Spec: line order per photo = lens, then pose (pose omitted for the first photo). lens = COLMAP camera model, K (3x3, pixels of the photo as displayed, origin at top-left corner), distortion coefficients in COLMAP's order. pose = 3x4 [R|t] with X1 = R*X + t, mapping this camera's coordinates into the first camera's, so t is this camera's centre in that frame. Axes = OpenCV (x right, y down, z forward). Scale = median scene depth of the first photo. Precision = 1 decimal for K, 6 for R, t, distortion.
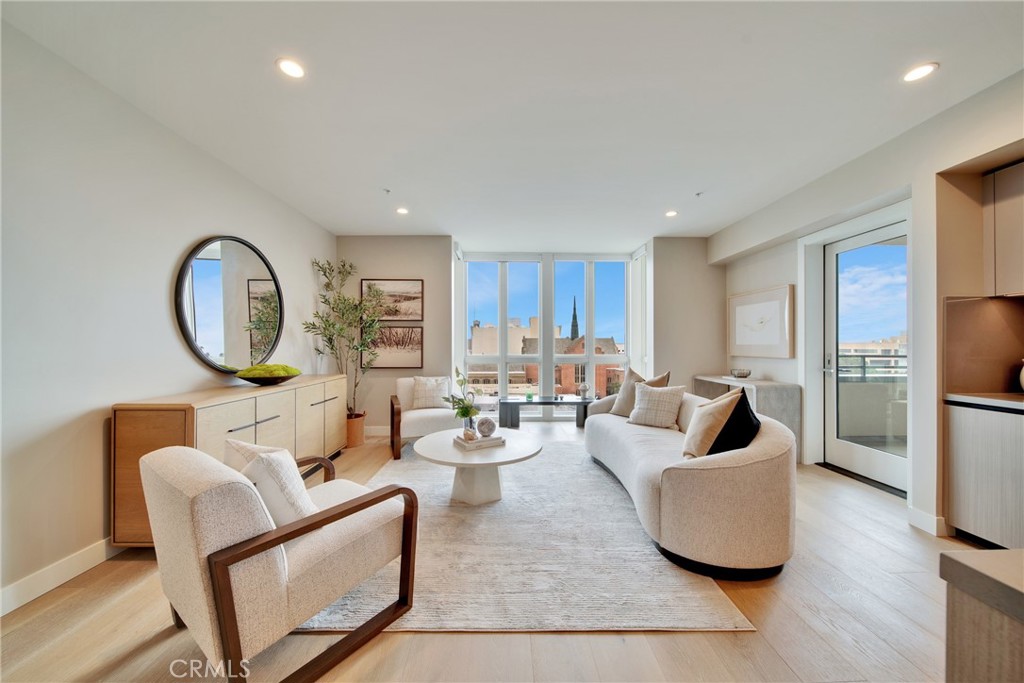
lens RADIAL K [[356.7, 0, 511.6], [0, 356.7, 344.1], [0, 0, 1]] dist [-0.004734, -0.000880]
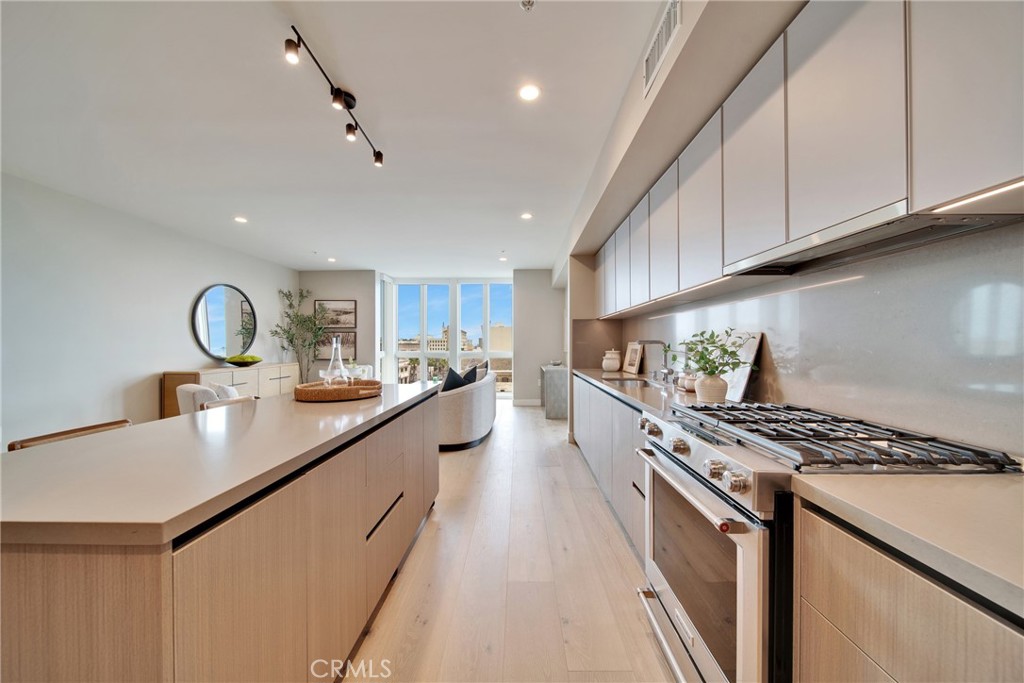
lens RADIAL K [[356.7, 0, 505.4], [0, 356.7, 340.9], [0, 0, 1]] dist [-0.004734, -0.000880]
pose [[0.998993, -0.002596, -0.044781, 0.455973], [0.002076, 0.999930, -0.011665, 0.006850], [0.044809, 0.011560, 0.998929, -0.462752]]
